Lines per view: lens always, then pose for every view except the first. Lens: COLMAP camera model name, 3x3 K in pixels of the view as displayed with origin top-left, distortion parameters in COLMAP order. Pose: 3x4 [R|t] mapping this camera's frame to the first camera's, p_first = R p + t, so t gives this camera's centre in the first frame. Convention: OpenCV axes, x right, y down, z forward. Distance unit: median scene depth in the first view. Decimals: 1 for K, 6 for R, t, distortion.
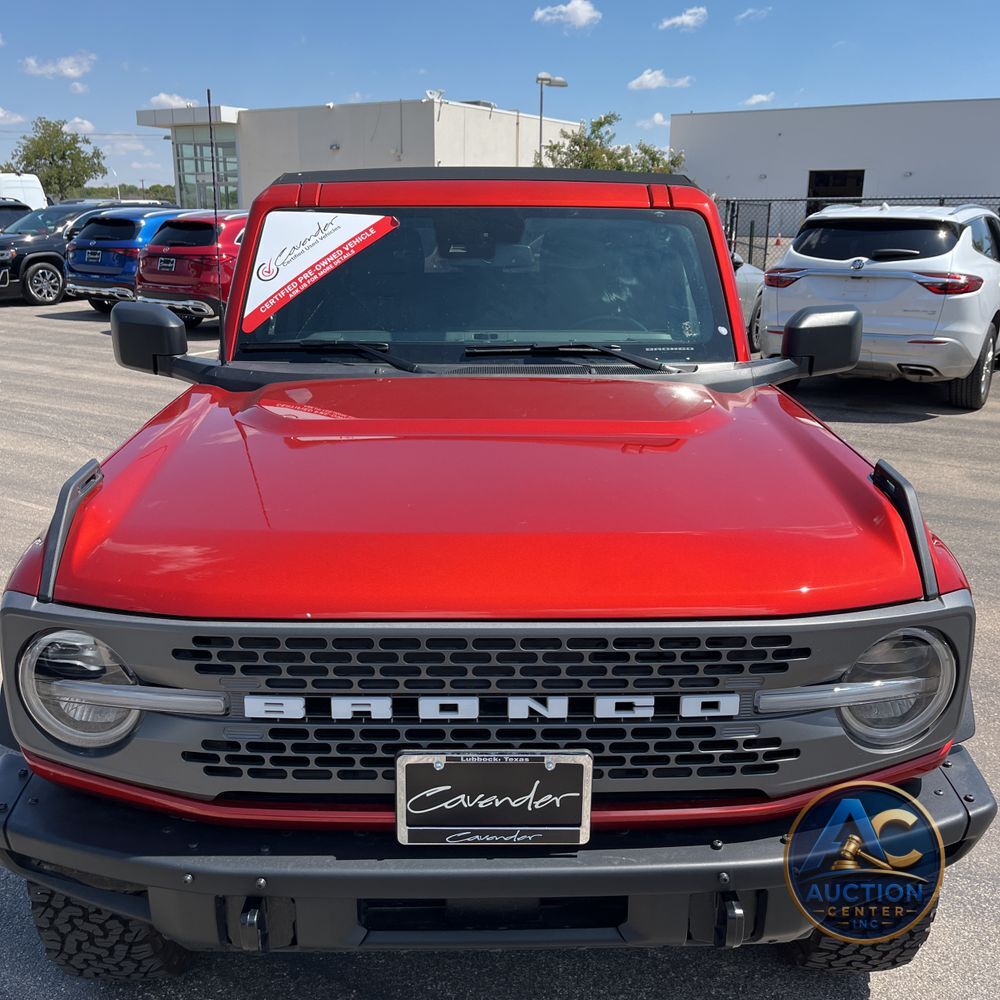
lens RADIAL K [[1016.9, 0, 496.3], [0, 1016.9, 499.2], [0, 0, 1]] dist [0.077264, -0.104287]
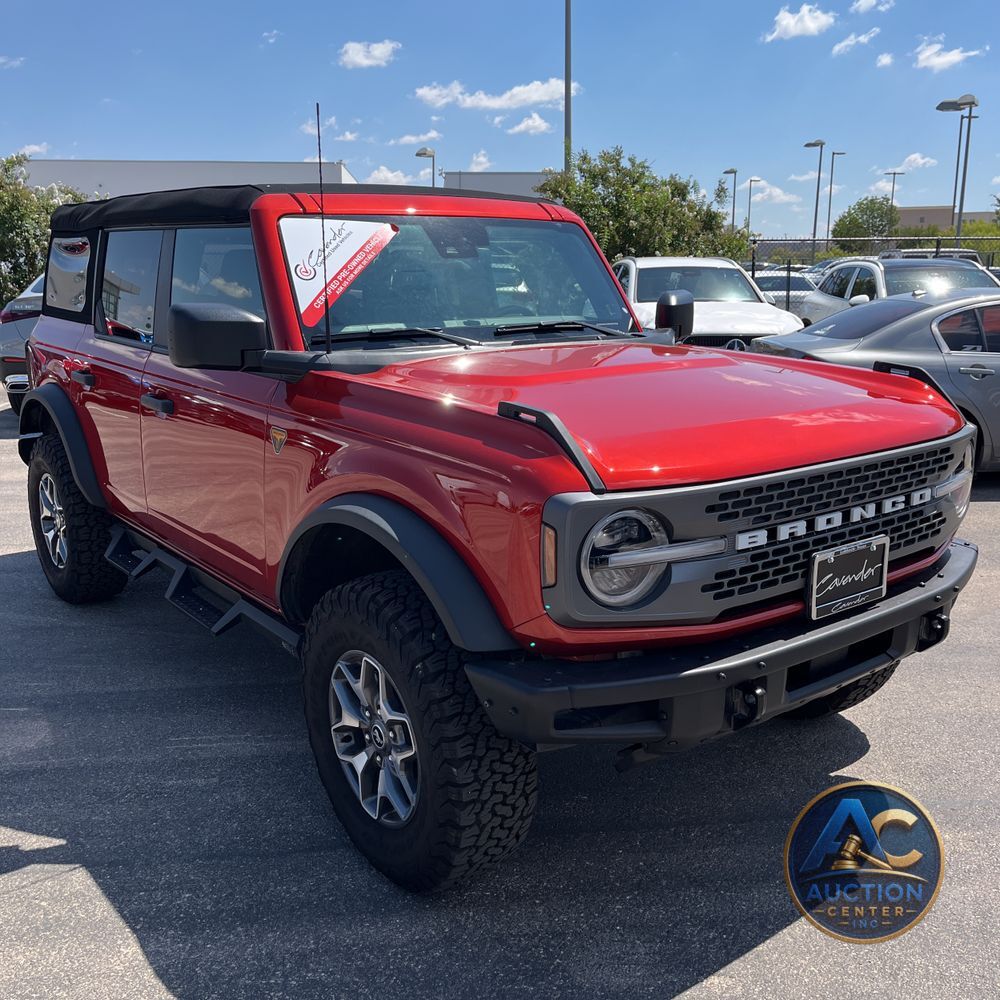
lens RADIAL K [[1016.9, 0, 496.3], [0, 1016.9, 499.2], [0, 0, 1]] dist [0.077264, -0.104287]
pose [[0.800746, -0.142393, 0.581834, -1.300404], [0.170813, 0.985285, 0.006050, 0.077630], [-0.574134, 0.094540, 0.813285, 0.042630]]
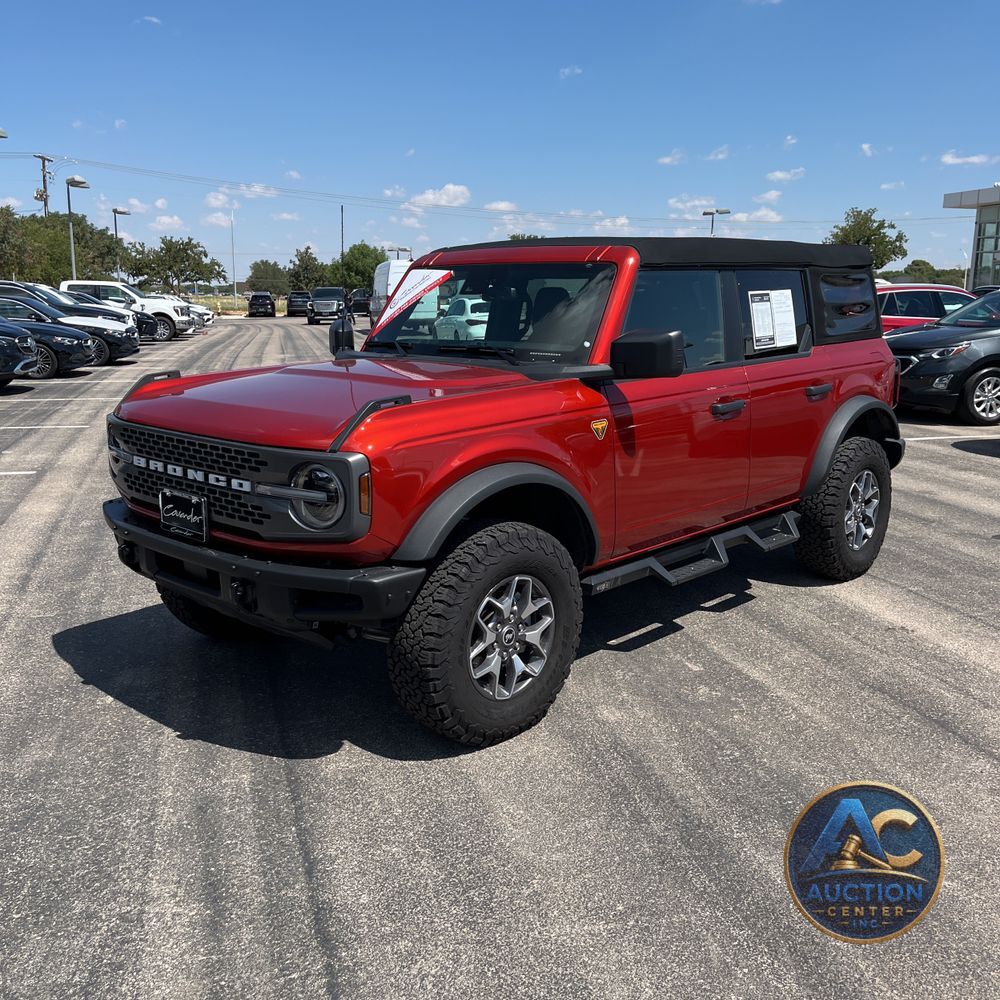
lens RADIAL K [[1003.4, 0, 480.2], [0, 1003.4, 486.1], [0, 0, 1]] dist [0.069882, -0.090865]
pose [[0.702913, 0.127442, -0.699766, 1.998671], [-0.186386, 0.982441, -0.008302, 0.127954], [0.686421, 0.136262, 0.714324, -0.145177]]
